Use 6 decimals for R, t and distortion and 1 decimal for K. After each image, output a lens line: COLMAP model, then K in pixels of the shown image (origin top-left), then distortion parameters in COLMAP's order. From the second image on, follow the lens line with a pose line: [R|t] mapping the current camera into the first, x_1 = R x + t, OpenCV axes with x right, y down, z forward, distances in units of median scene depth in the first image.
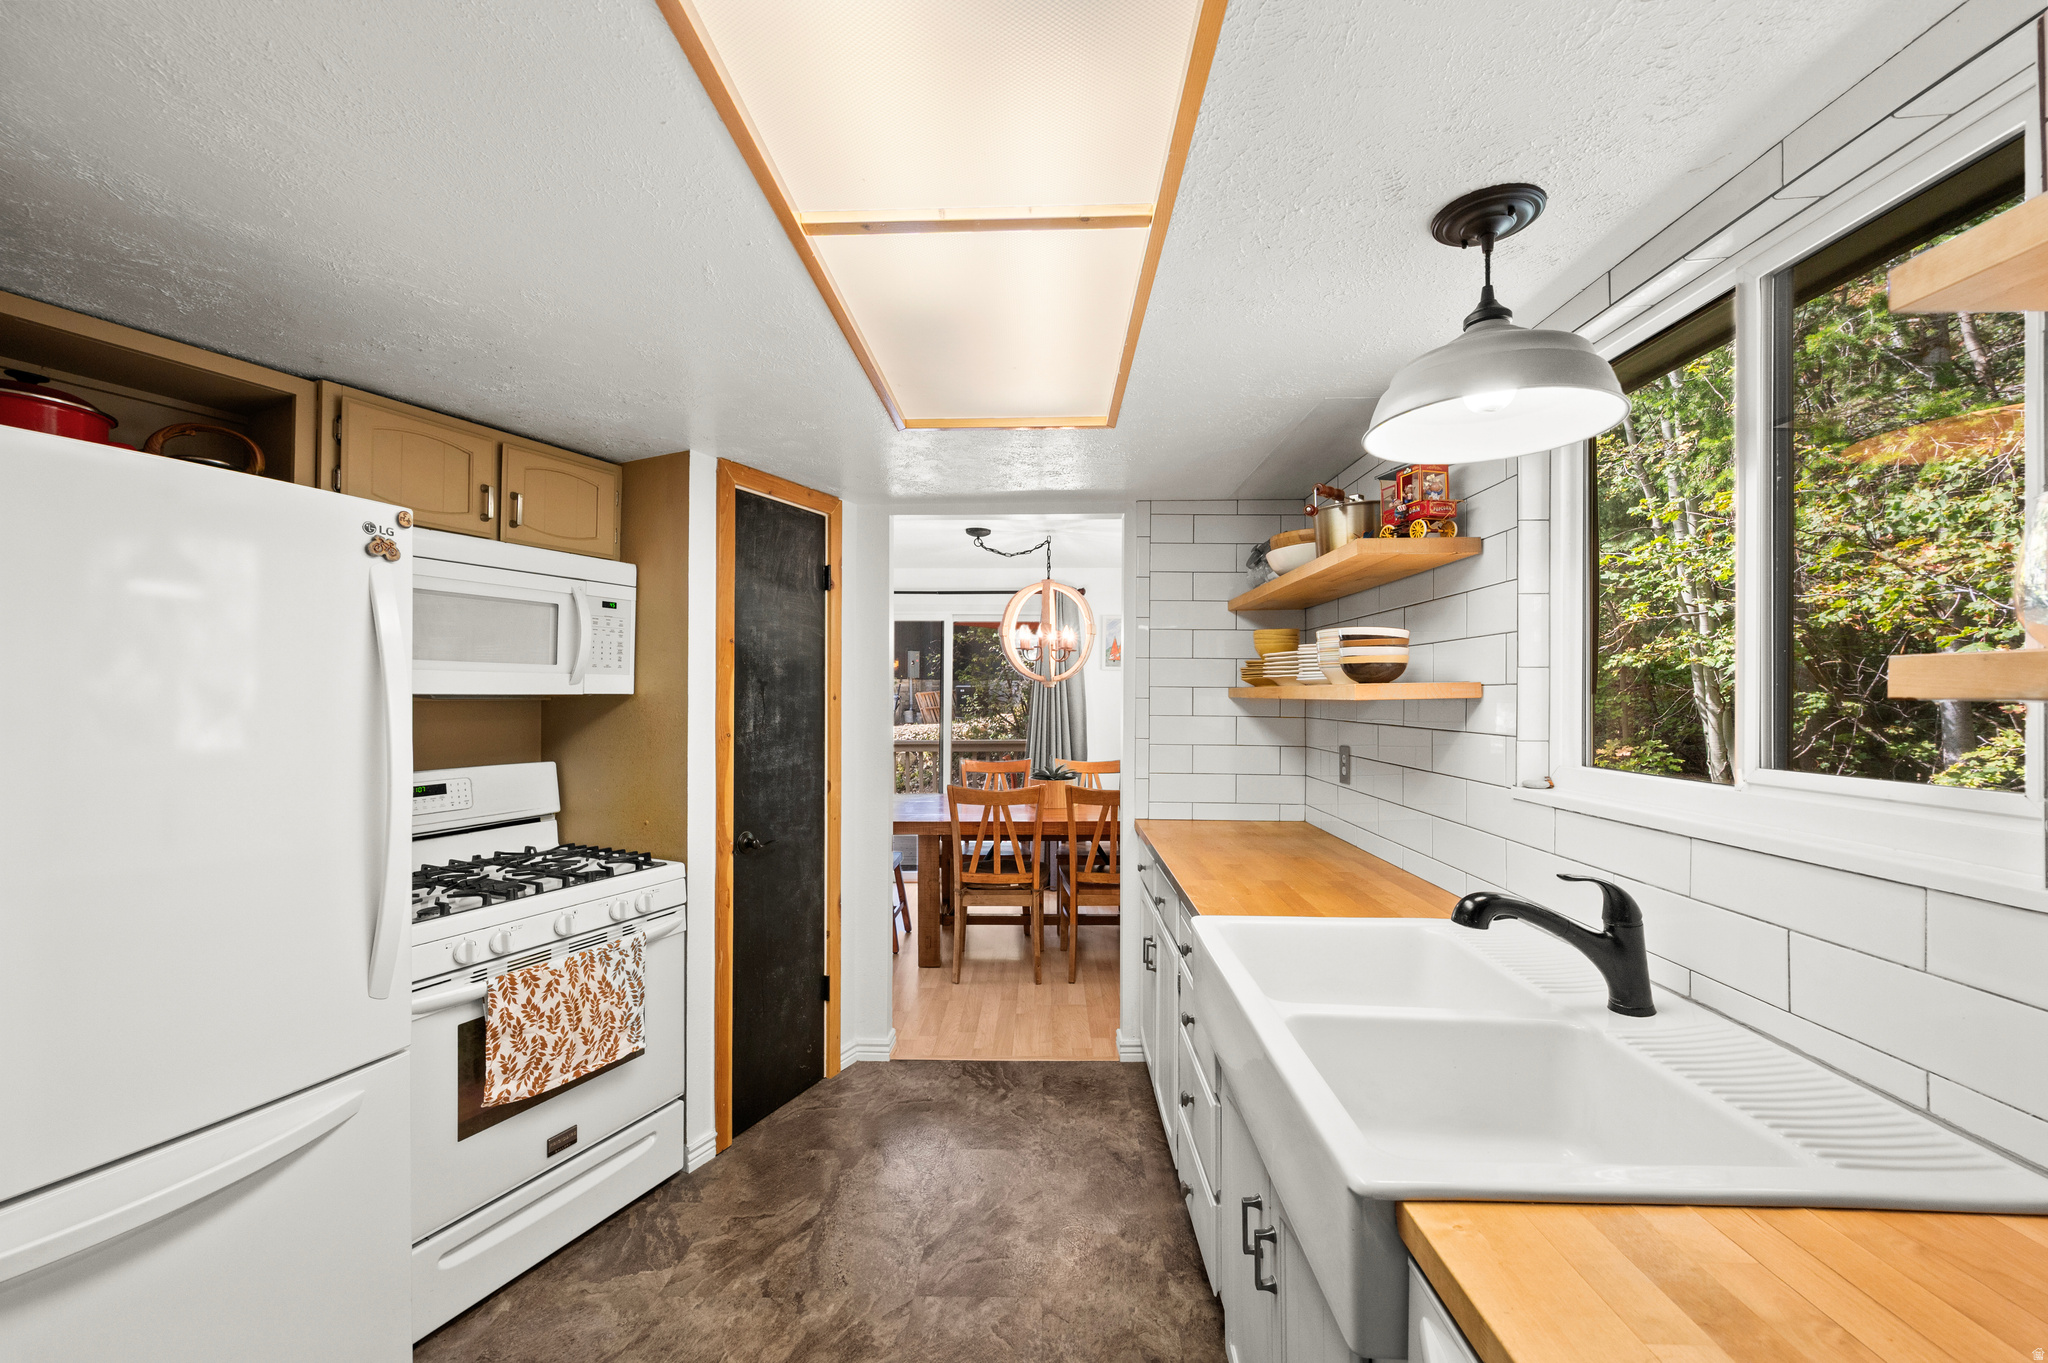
lens RADIAL K [[805.7, 0, 1028.4], [0, 805.7, 687.1], [0, 0, 1]] dist [-0.000532, 0.000114]
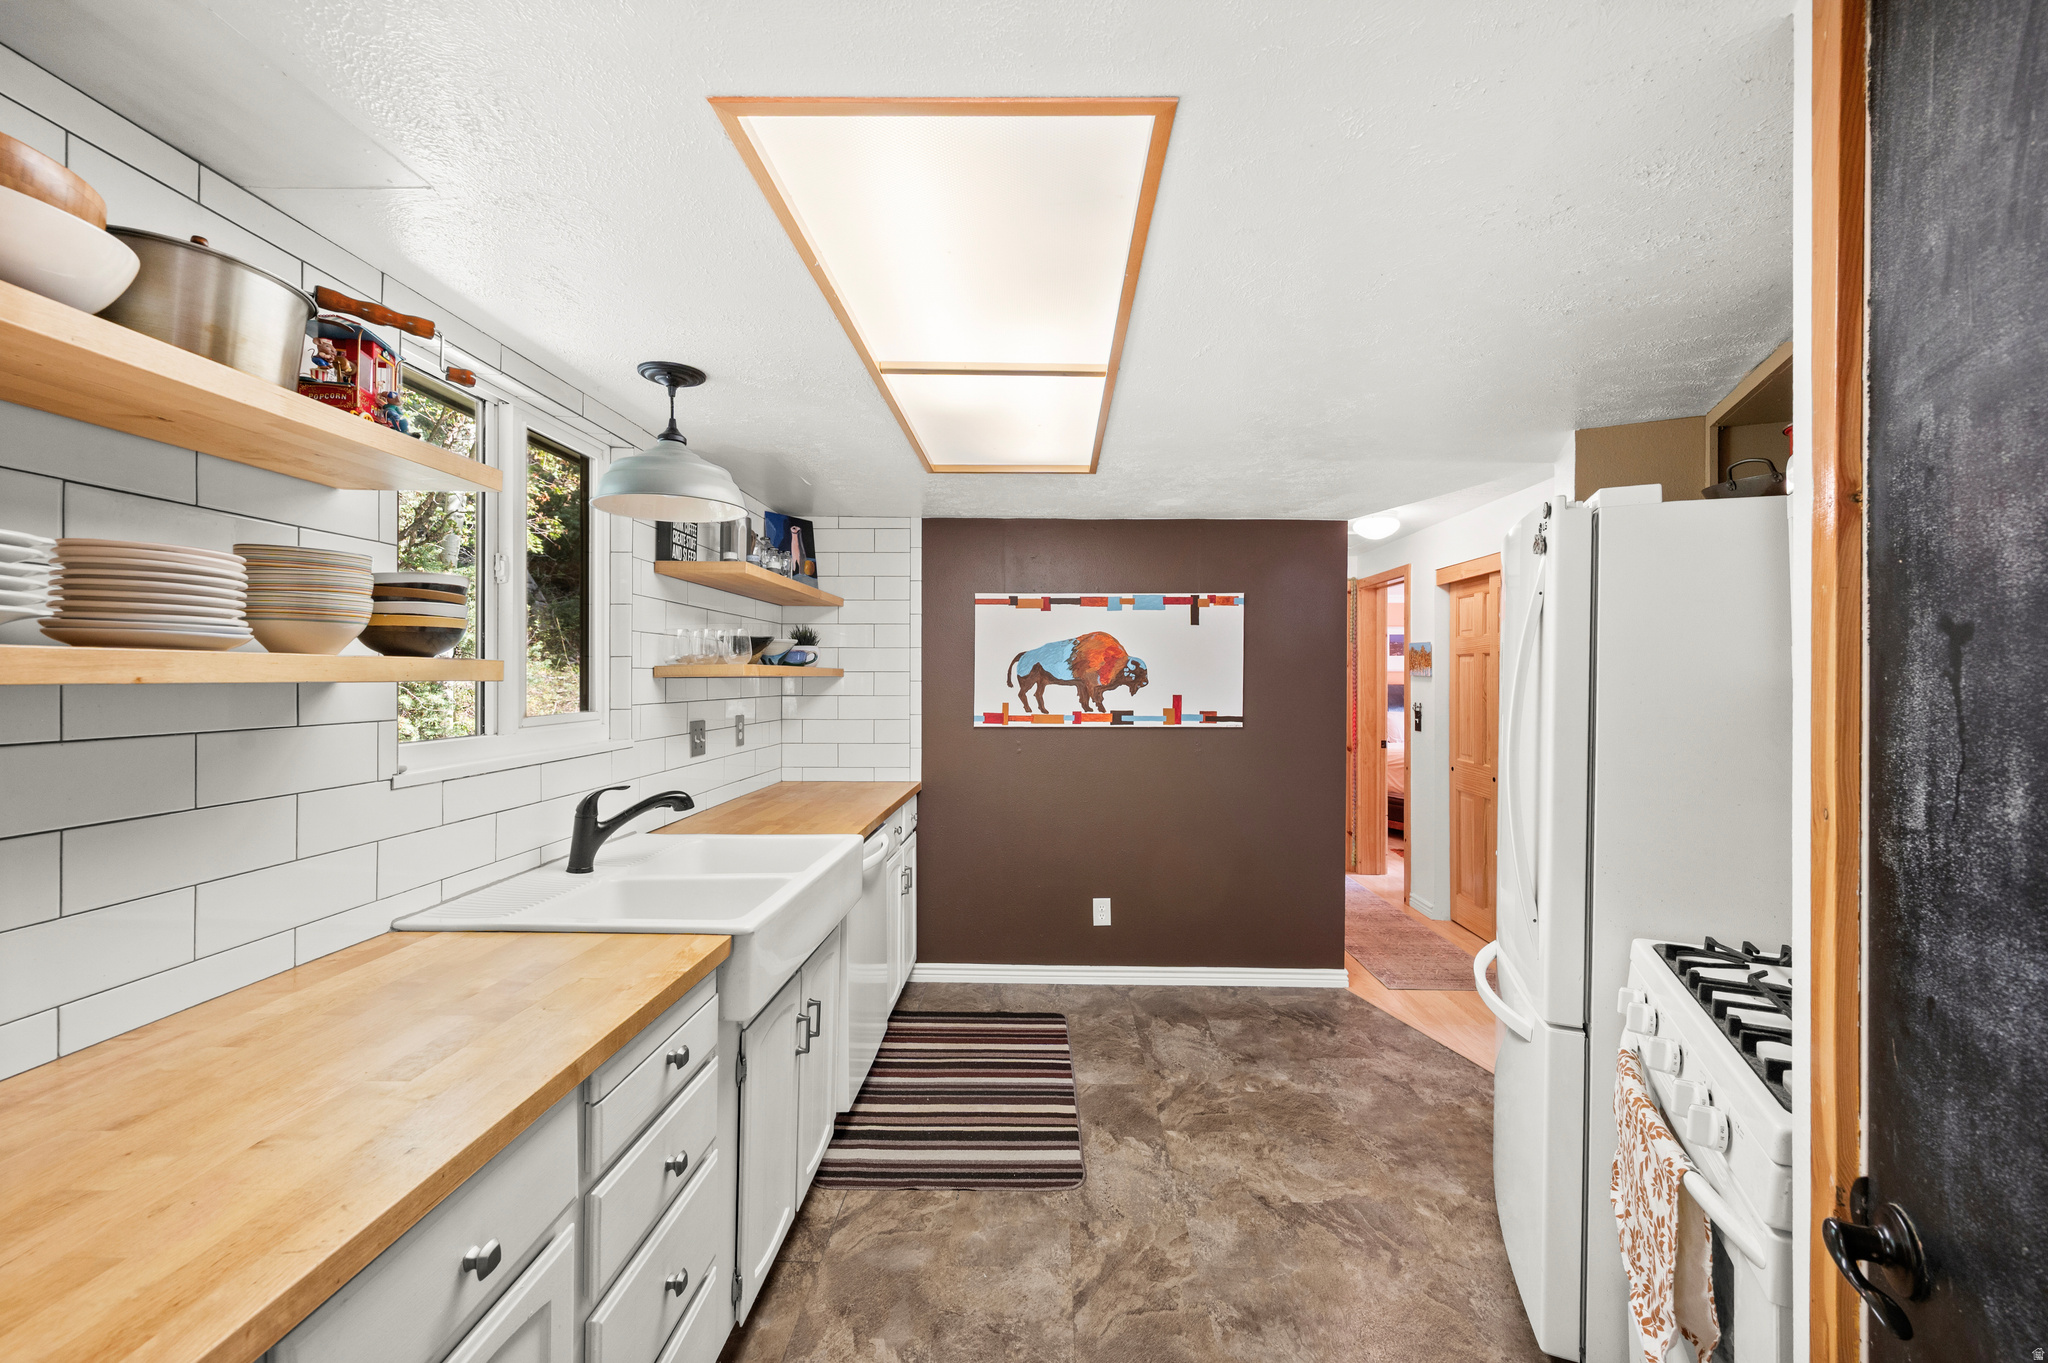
lens RADIAL K [[873.7, 0, 1024.0], [0, 873.7, 681.5], [0, 0, 1]] dist [-0.000392, -0.000032]
pose [[-0.999923, -0.005048, 0.011306, -0.069773], [-0.005067, 0.999986, -0.001584, 0.011034], [-0.011298, -0.001641, -0.999935, 1.274224]]
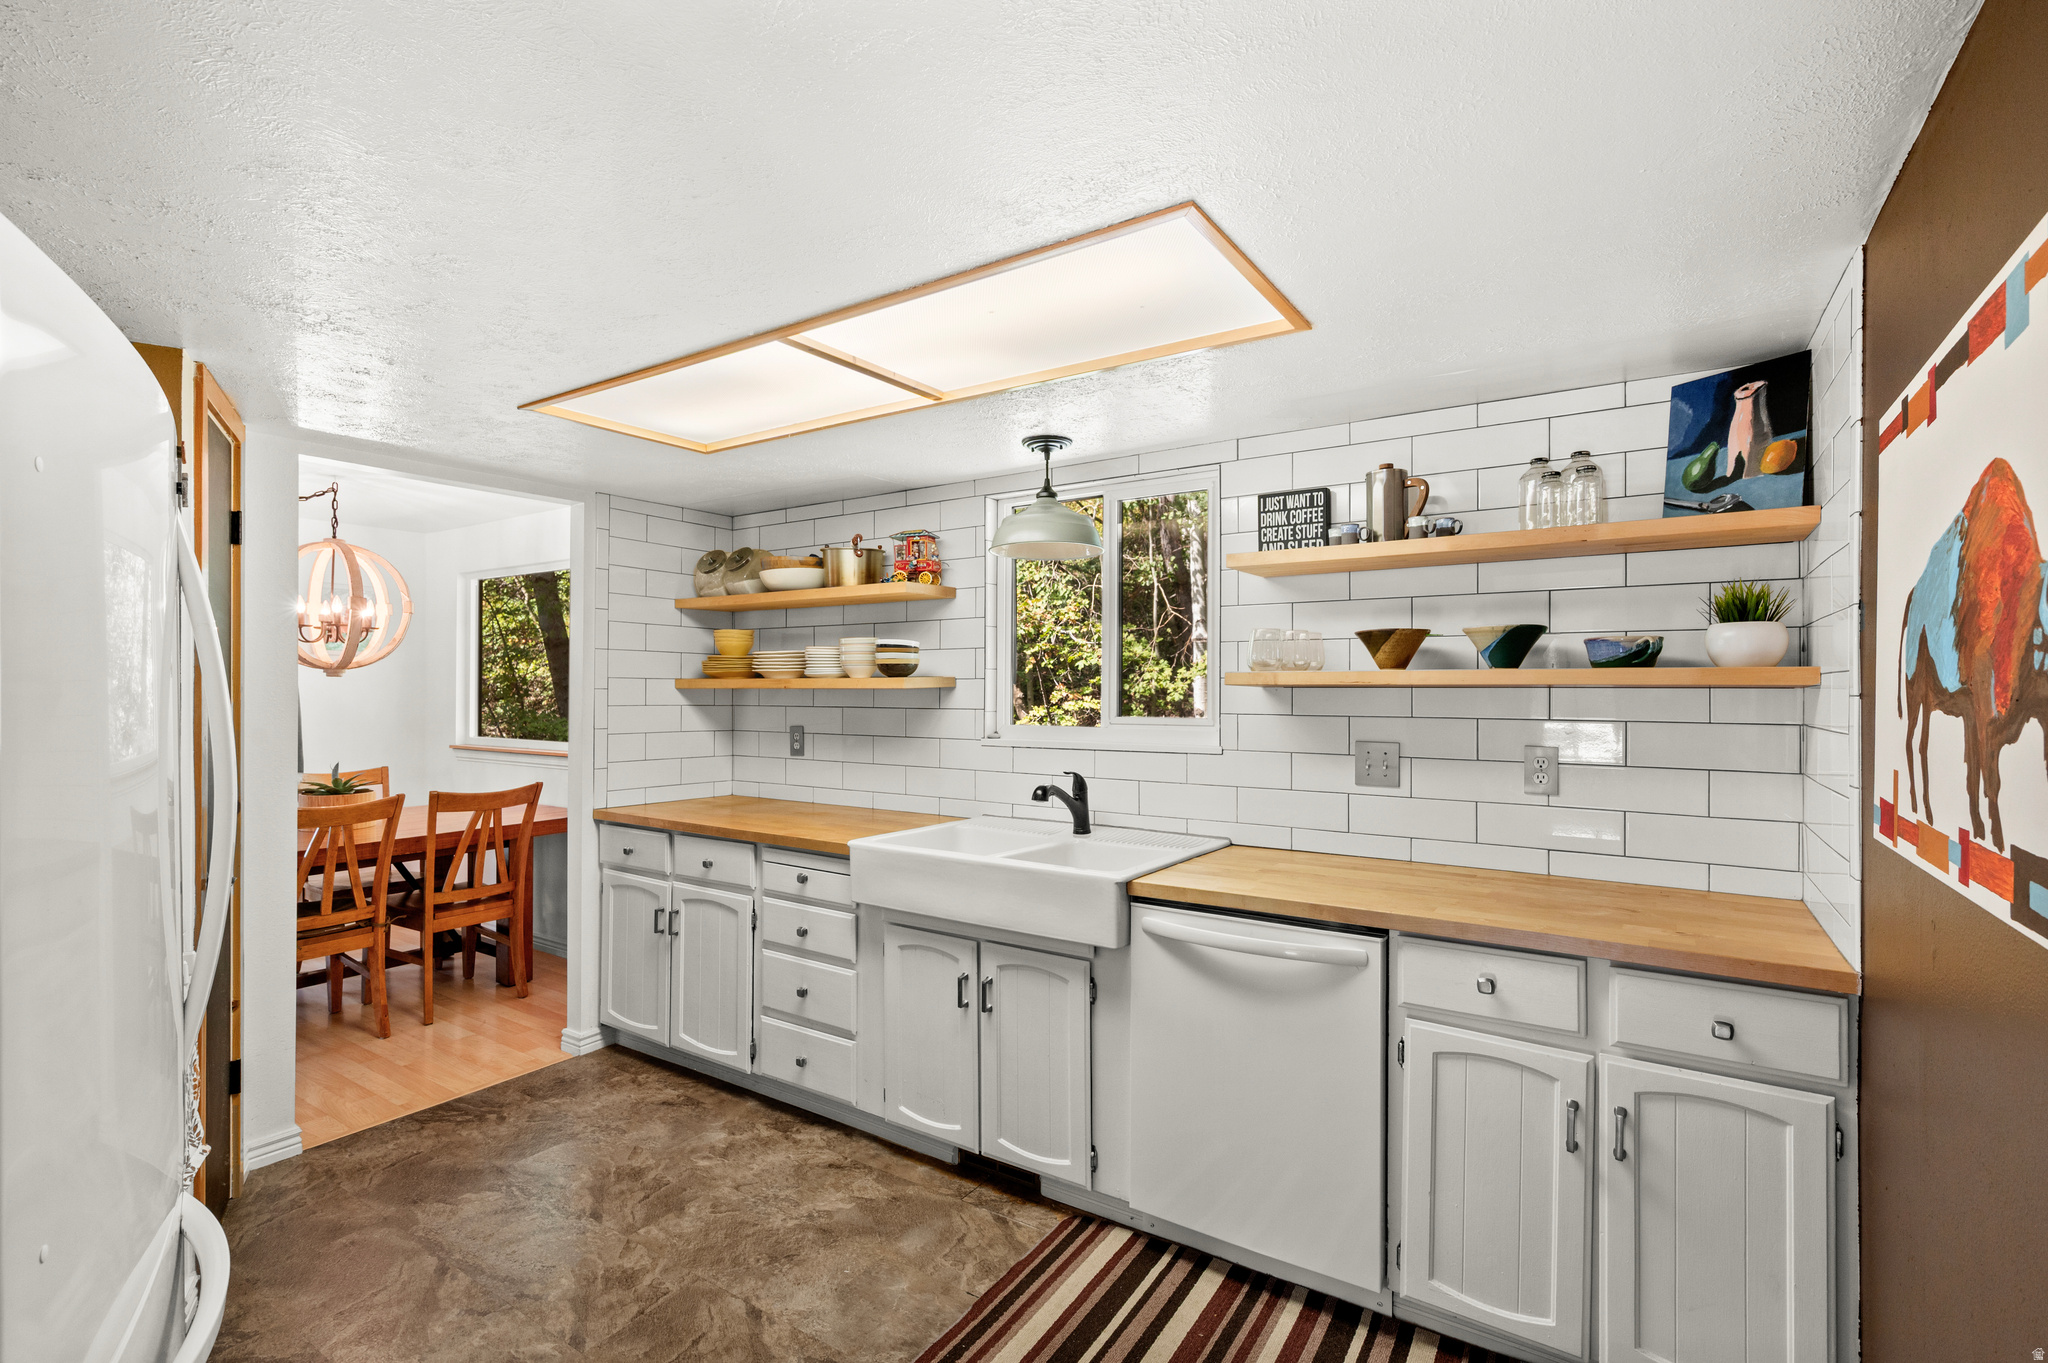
lens RADIAL K [[929.9, 0, 1024.0], [0, 929.9, 681.5], [0, 0, 1]] dist [0.001323, -0.000051]
pose [[0.546810, 0.003014, 0.837251, -0.650434], [-0.005724, 0.999984, 0.000139, 0.001150], [-0.837237, -0.004868, 0.546818, -0.097374]]
